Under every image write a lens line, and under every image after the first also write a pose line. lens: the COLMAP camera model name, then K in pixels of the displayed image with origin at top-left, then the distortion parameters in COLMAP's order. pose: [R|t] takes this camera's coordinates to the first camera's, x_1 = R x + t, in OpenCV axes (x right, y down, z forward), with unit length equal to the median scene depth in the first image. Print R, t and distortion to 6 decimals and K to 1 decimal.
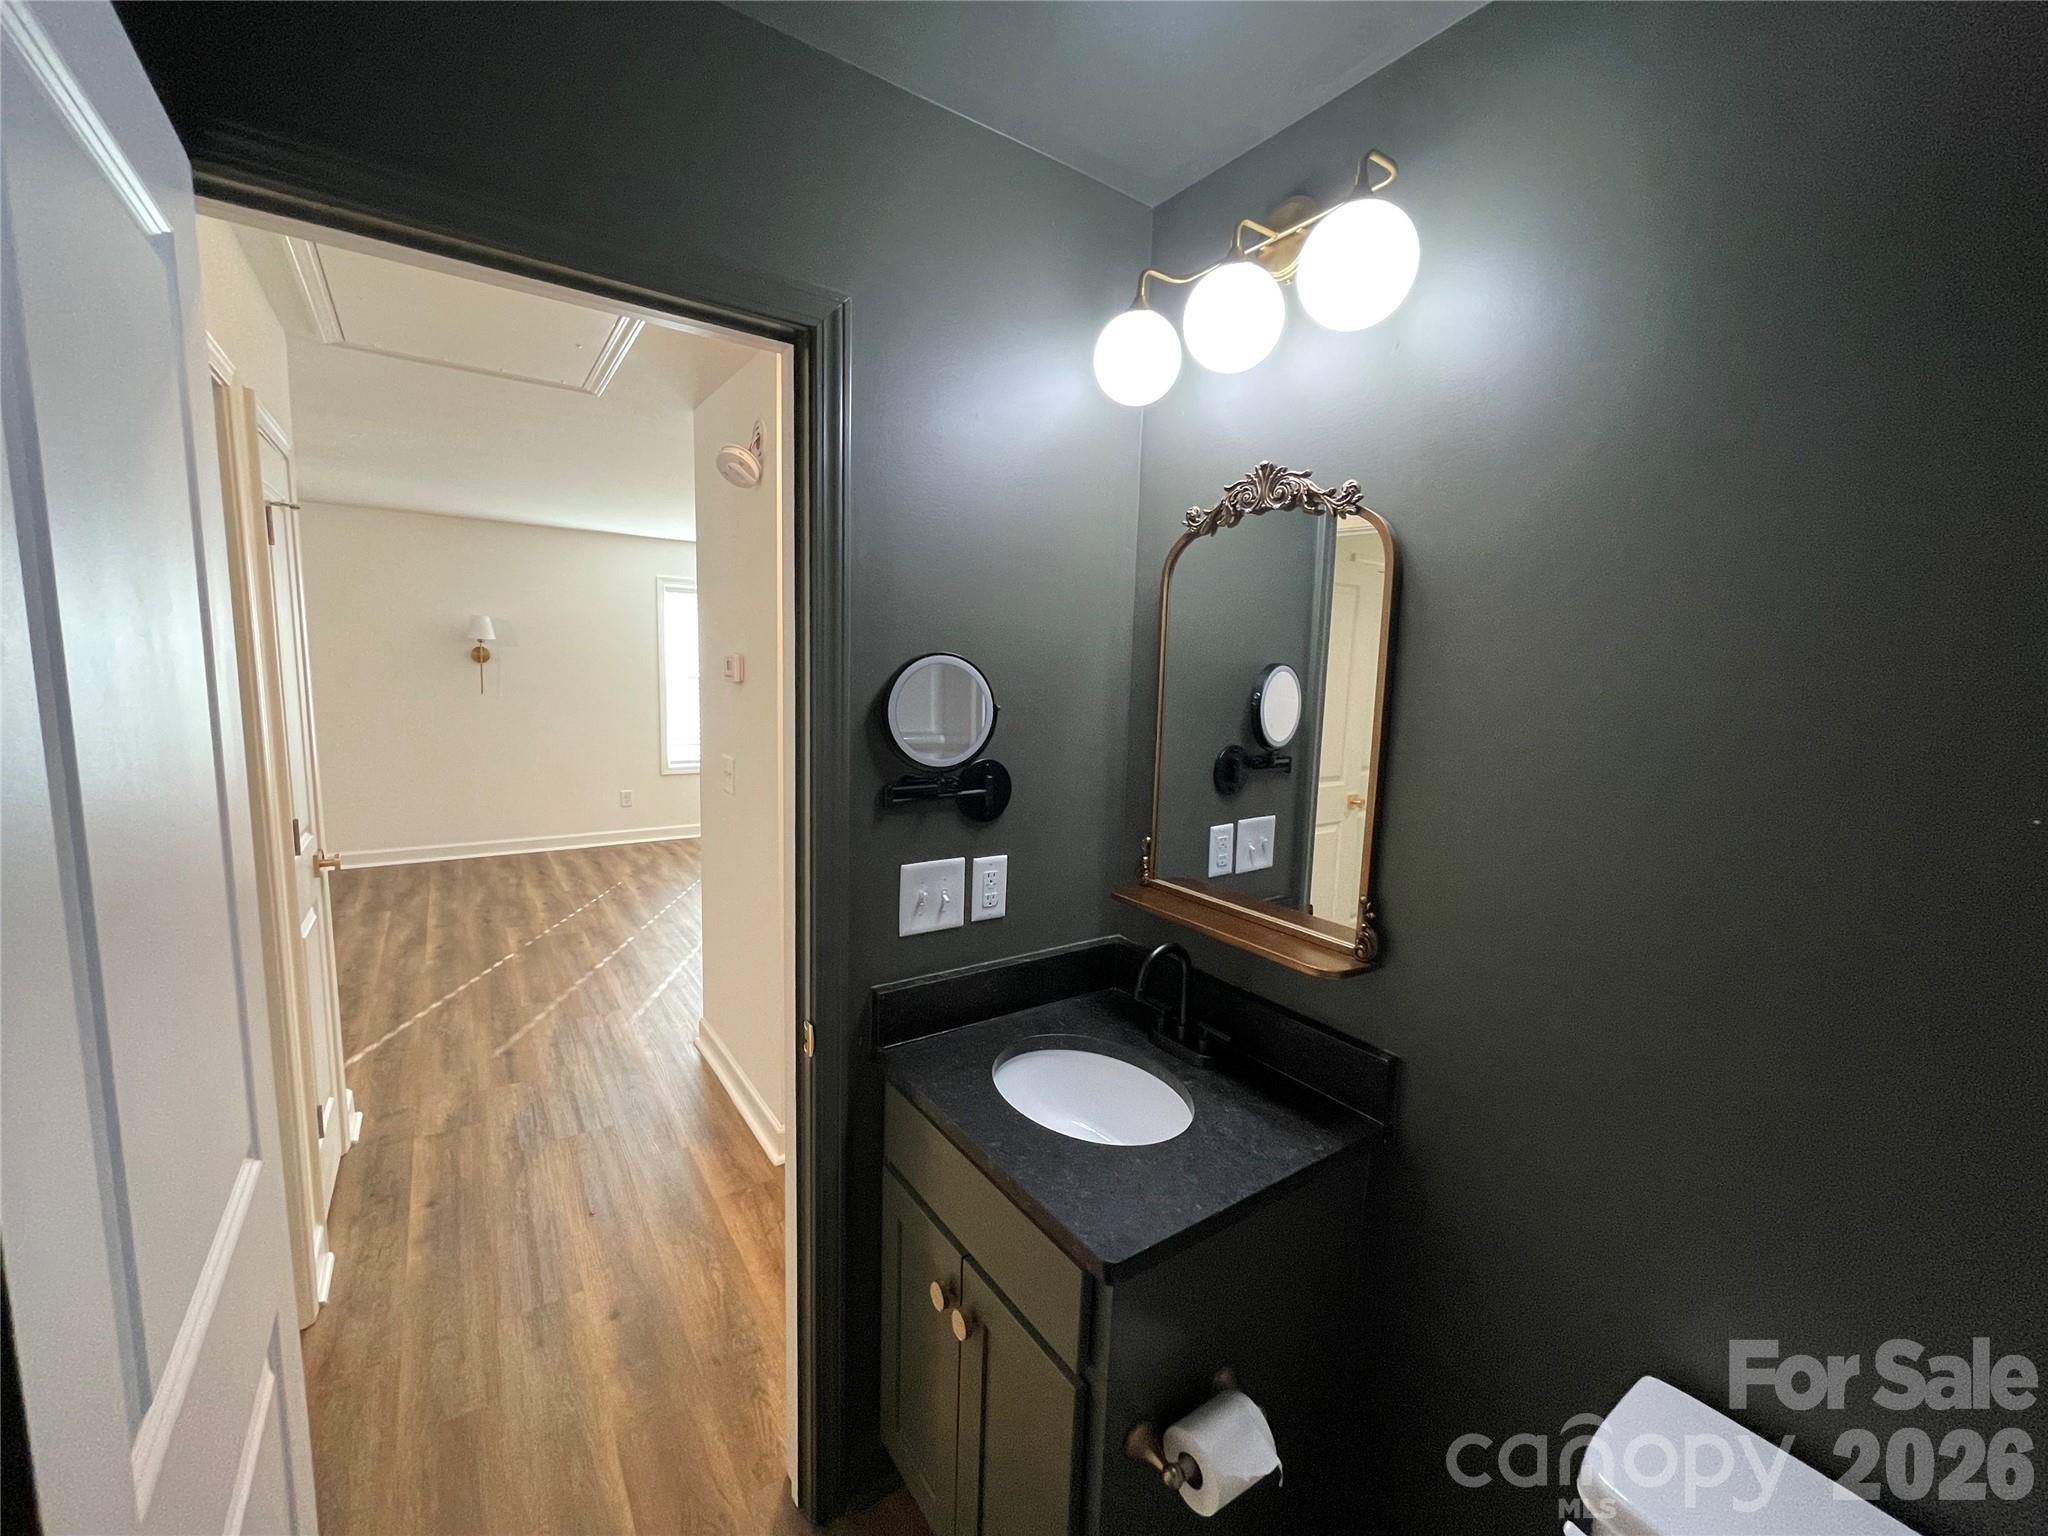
lens RADIAL K [[820.2, 0, 1018.2], [0, 820.2, 767.2], [0, 0, 1]] dist [-0.004293, 0.000912]
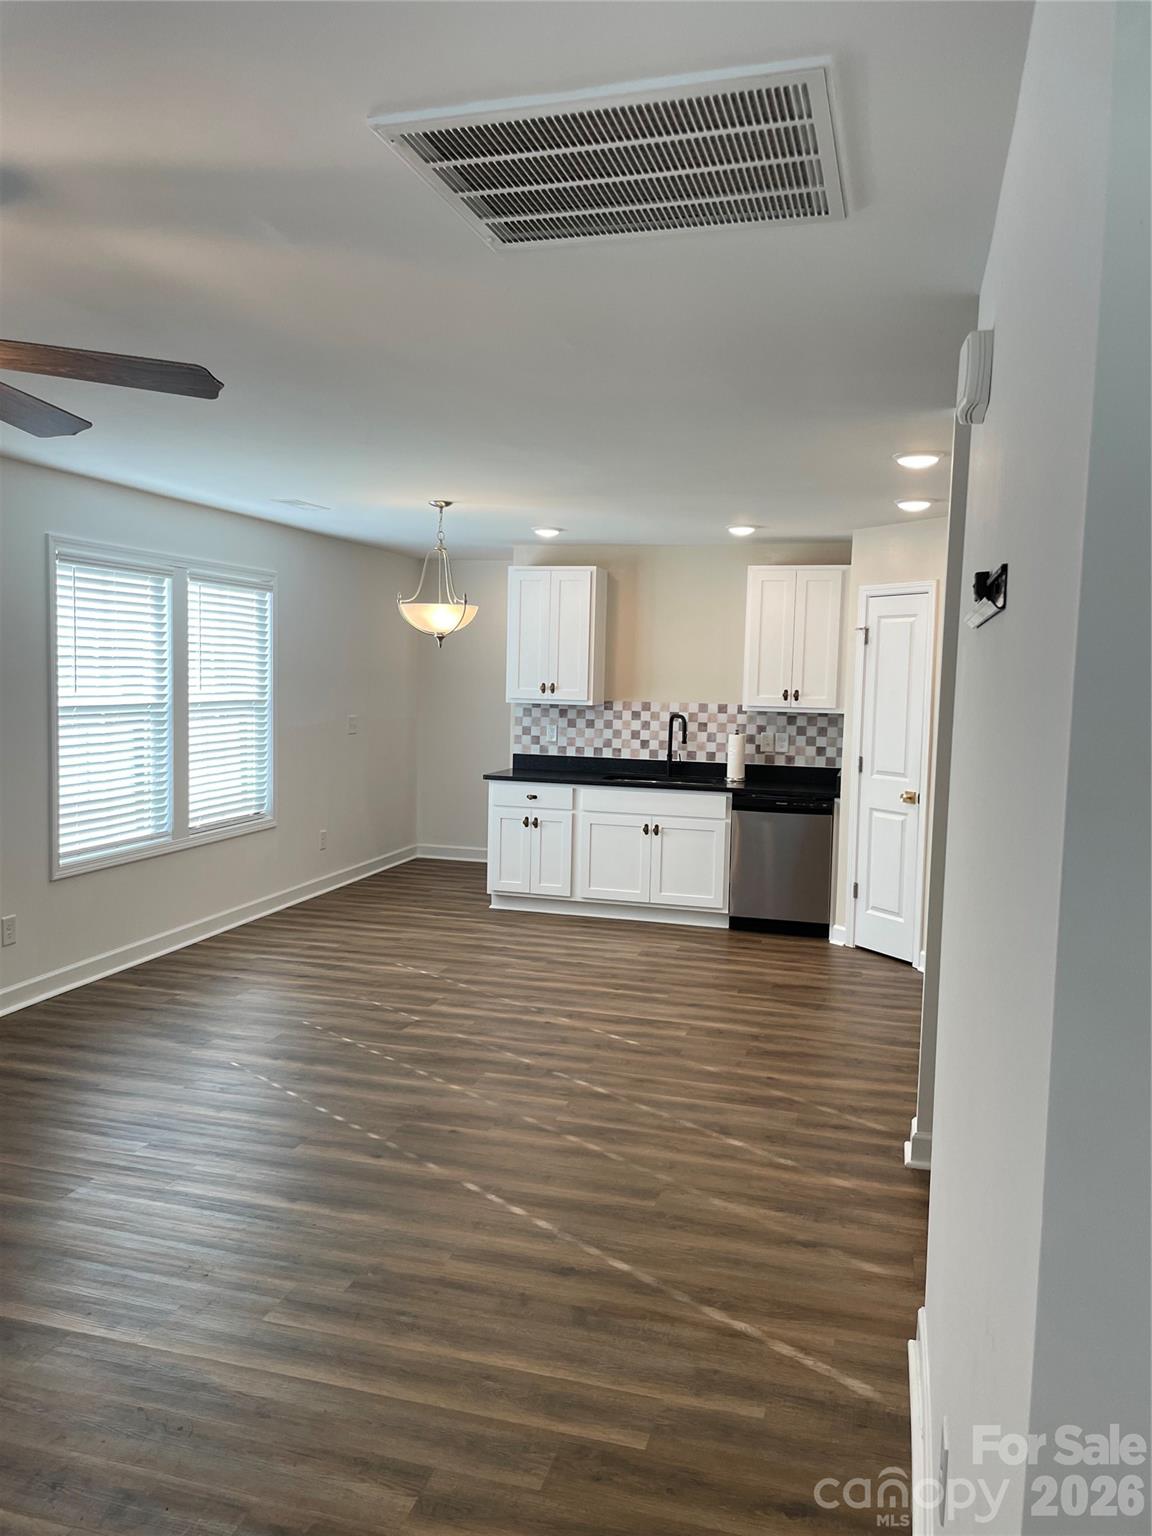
lens RADIAL K [[1150.2, 0, 570.1], [0, 1150.2, 765.9], [0, 0, 1]] dist [0.092558, -0.118520]
pose [[0.773362, -0.064269, 0.630698, -1.184909], [0.078119, 0.996927, 0.005798, -0.083862], [-0.629133, 0.044785, 0.776006, 0.252118]]
